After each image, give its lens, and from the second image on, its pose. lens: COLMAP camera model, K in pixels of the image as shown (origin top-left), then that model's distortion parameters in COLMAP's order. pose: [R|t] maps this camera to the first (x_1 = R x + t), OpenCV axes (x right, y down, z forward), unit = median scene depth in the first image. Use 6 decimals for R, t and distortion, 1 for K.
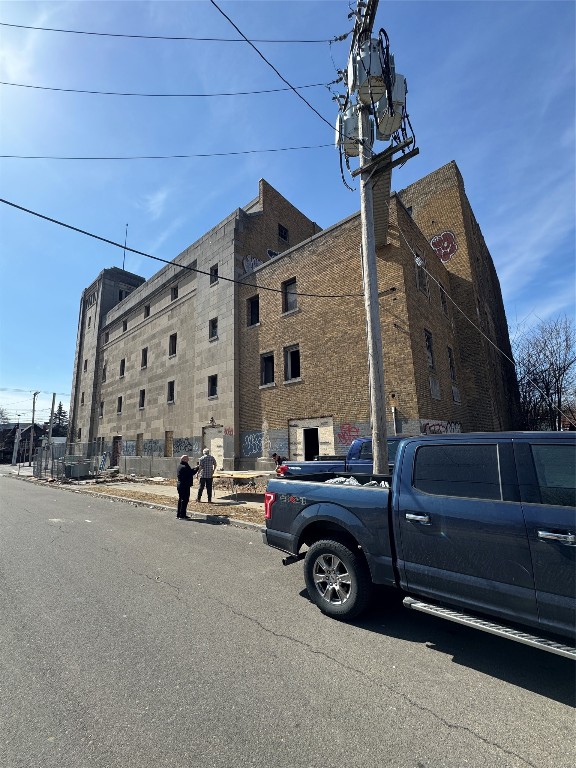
lens RADIAL K [[302.8, 0, 288.0], [0, 302.8, 384.0], [0, 0, 1]] dist [-0.000266, 0.000138]
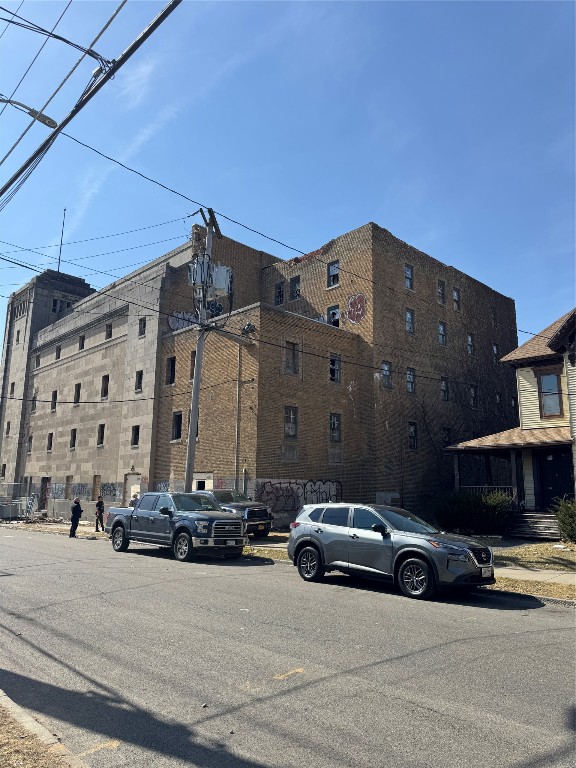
lens RADIAL K [[537.0, 0, 288.0], [0, 537.0, 379.5], [0, 0, 1]] dist [0.051595, -0.071187]
pose [[0.995718, 0.026266, -0.088638, 0.401472], [-0.027254, 0.999579, -0.009948, -0.166453], [0.088339, 0.012321, 0.996014, -0.759298]]
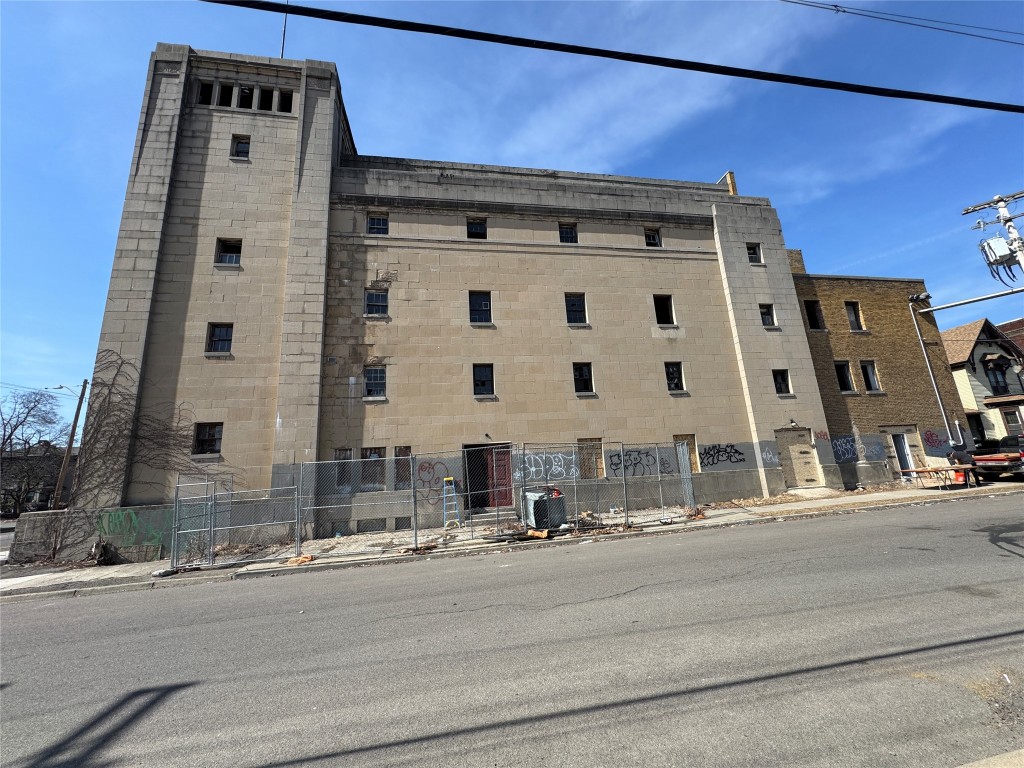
lens RADIAL K [[403.7, 0, 512.0], [0, 403.7, 384.0], [0, 0, 1]] dist [-0.000266, 0.000138]
pose [[0.633344, 0.174926, 0.753841, -1.391347], [-0.107446, 0.984560, -0.138193, 0.220082], [-0.766375, 0.006527, 0.642360, 0.751906]]
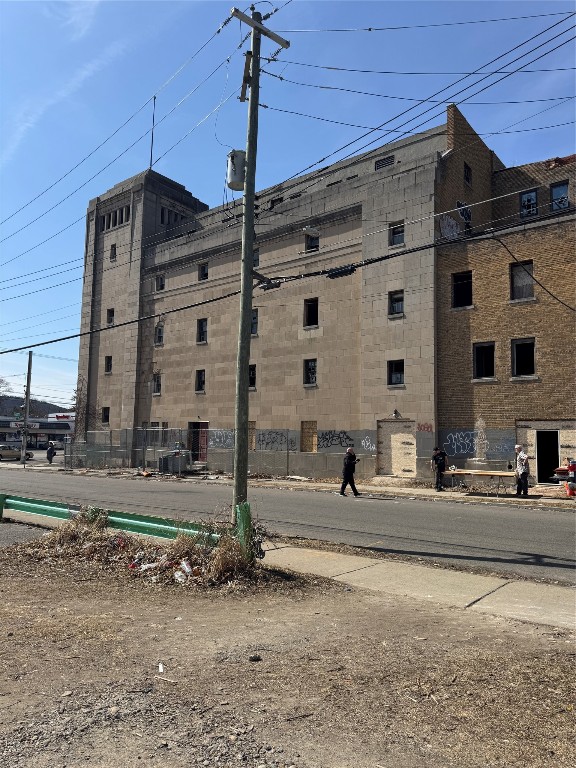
lens RADIAL K [[530.6, 0, 283.5], [0, 530.6, 383.6], [0, 0, 1]] dist [0.178134, -0.344146]
pose [[0.997838, 0.056836, 0.033014, -0.538526], [-0.059331, 0.995003, 0.080304, -0.057906], [-0.028285, -0.082089, 0.996224, -0.436583]]
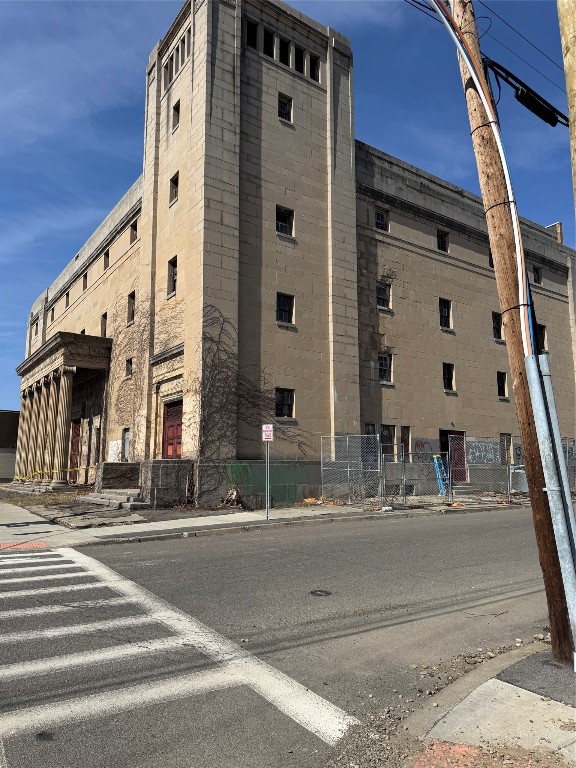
lens RADIAL K [[530.6, 0, 283.5], [0, 530.6, 383.6], [0, 0, 1]] dist [0.178134, -0.344146]
pose [[0.242381, 0.189658, 0.951463, -2.214075], [-0.186832, 0.971474, -0.146053, 0.399918], [-0.952022, -0.142363, 0.270901, 1.399557]]
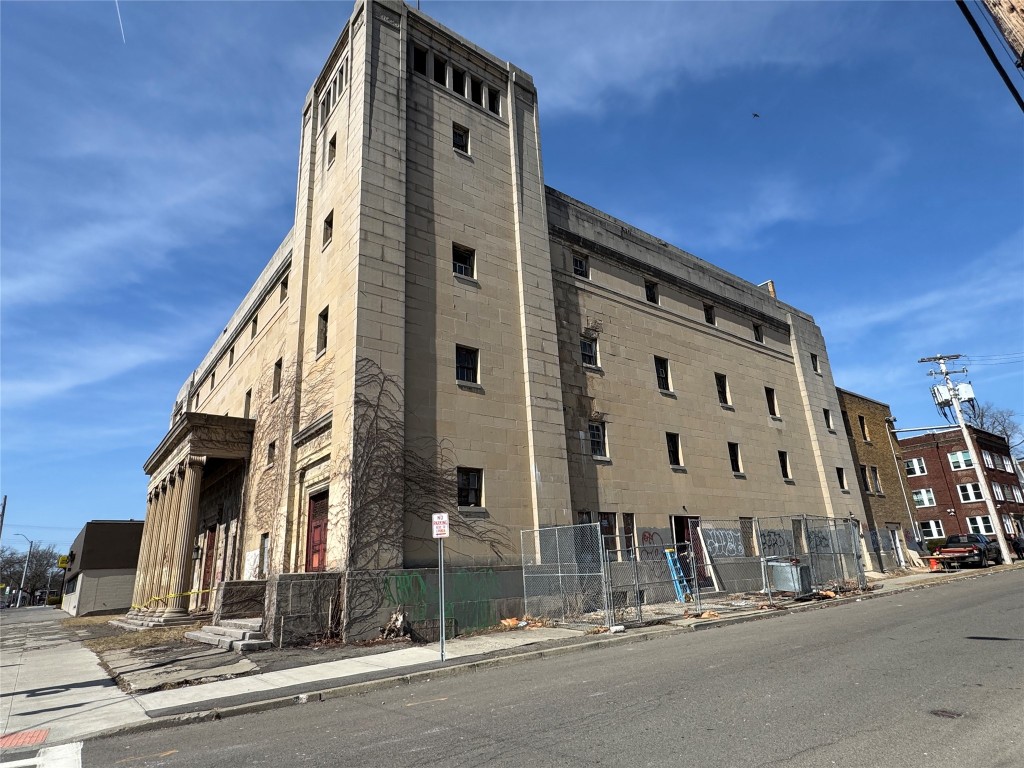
lens RADIAL K [[575.7, 0, 511.5], [0, 575.7, 386.8], [0, 0, 1]] dist [-0.001317, 0.001383]
pose [[0.200552, 0.332313, 0.921600, -2.016663], [-0.136702, 0.941002, -0.309561, 0.398036], [-0.970099, -0.063901, 0.234147, 1.429779]]
